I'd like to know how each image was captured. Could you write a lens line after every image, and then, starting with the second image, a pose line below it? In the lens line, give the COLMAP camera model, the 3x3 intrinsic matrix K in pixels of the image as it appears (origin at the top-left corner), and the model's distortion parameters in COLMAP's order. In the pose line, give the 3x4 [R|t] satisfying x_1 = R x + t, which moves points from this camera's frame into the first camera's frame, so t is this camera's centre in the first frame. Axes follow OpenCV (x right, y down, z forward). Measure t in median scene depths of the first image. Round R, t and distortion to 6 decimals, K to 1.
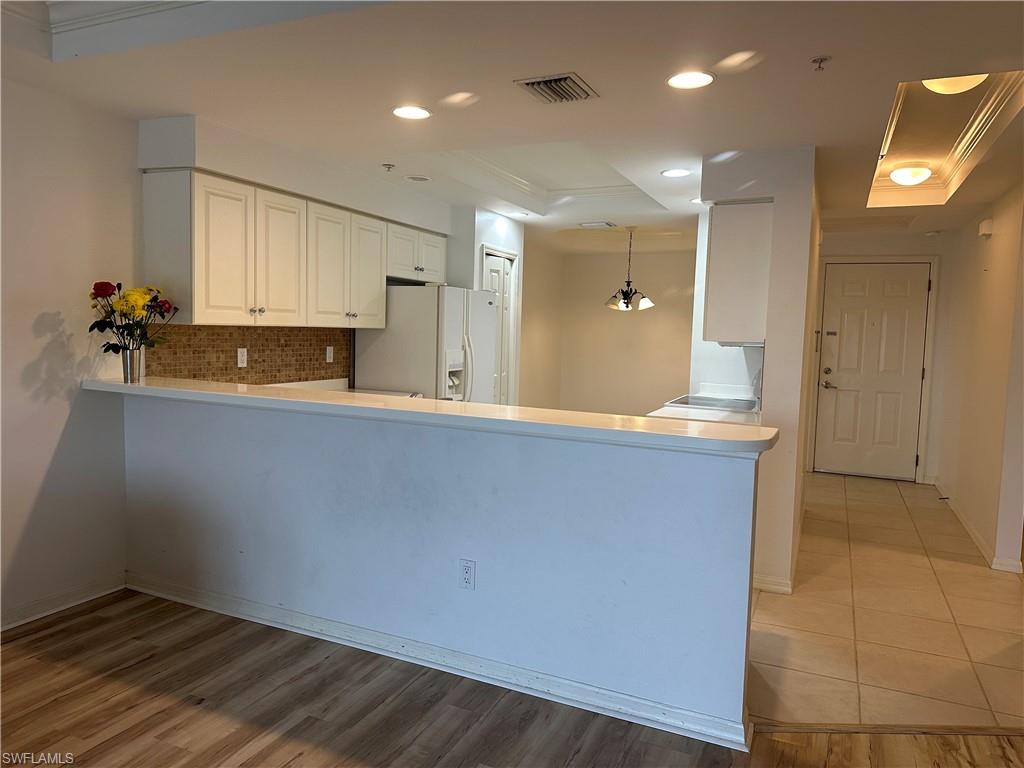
lens RADIAL K [[702.5, 0, 512.0], [0, 702.5, 384.0], [0, 0, 1]] dist [0.019603, -0.003591]
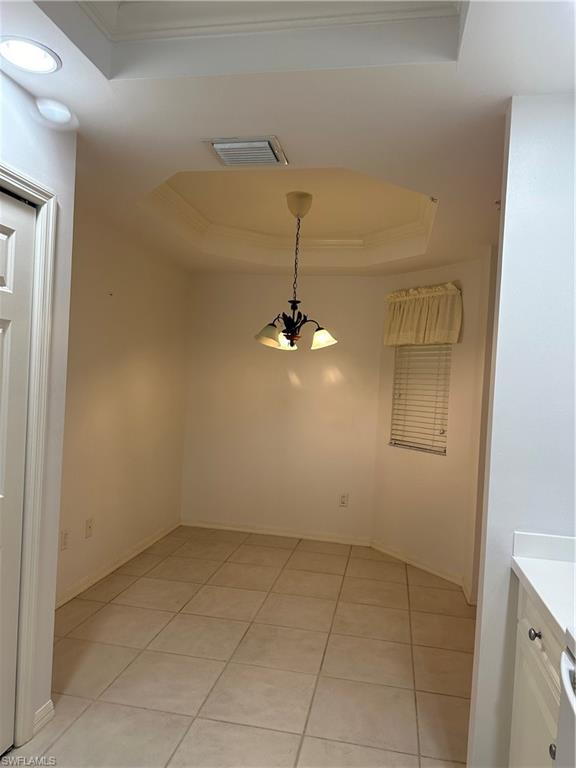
lens RADIAL K [[526.9, 0, 289.0], [0, 526.9, 390.9], [0, 0, 1]] dist [0.019603, -0.003591]
pose [[0.974093, 0.014881, 0.225656, 0.099480], [-0.001710, 0.998289, -0.058450, -0.071326], [-0.226140, 0.056550, 0.972452, 0.914265]]
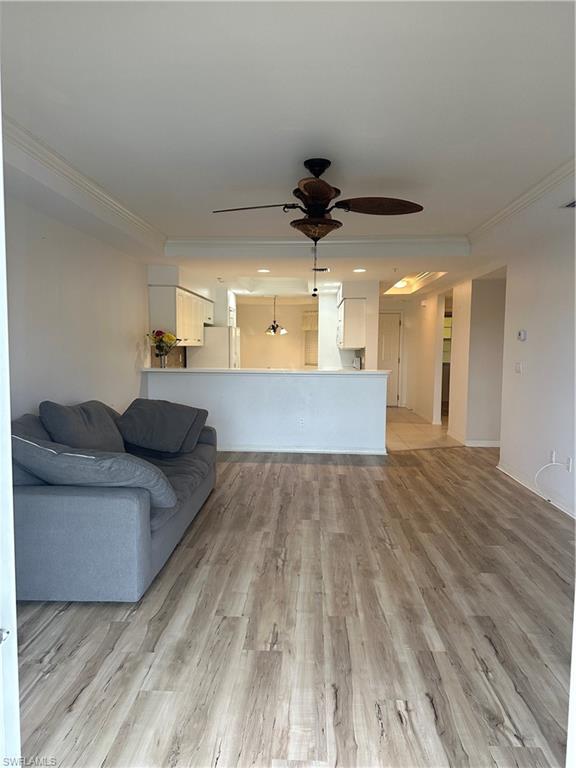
lens RADIAL K [[526.9, 0, 289.0], [0, 526.9, 390.9], [0, 0, 1]] dist [0.019603, -0.003591]
pose [[0.931061, -0.051644, 0.361189, -0.574374], [0.048152, 0.998666, 0.018669, 0.048726], [-0.361671, 0.000010, 0.932306, -0.710663]]
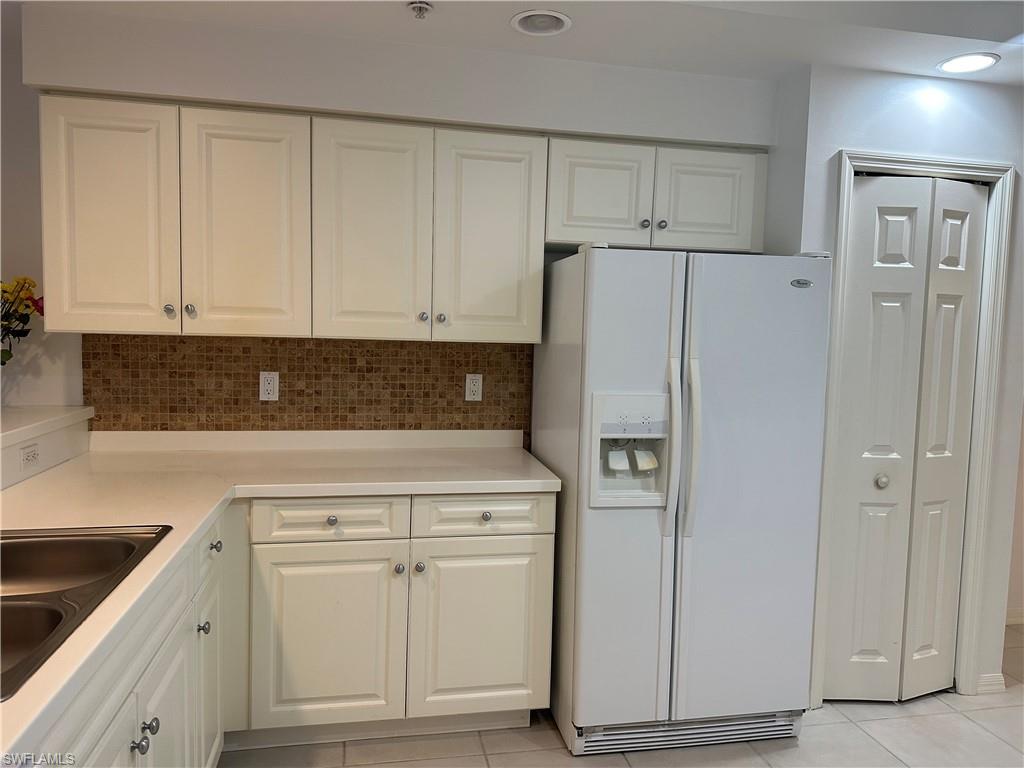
lens RADIAL K [[702.5, 0, 512.0], [0, 702.5, 384.0], [0, 0, 1]] dist [0.019603, -0.003591]
pose [[0.579141, 0.045737, -0.813943, 0.245713], [-0.072402, 0.997365, 0.004528, -0.052234], [0.812006, 0.056309, 0.580927, 0.718280]]
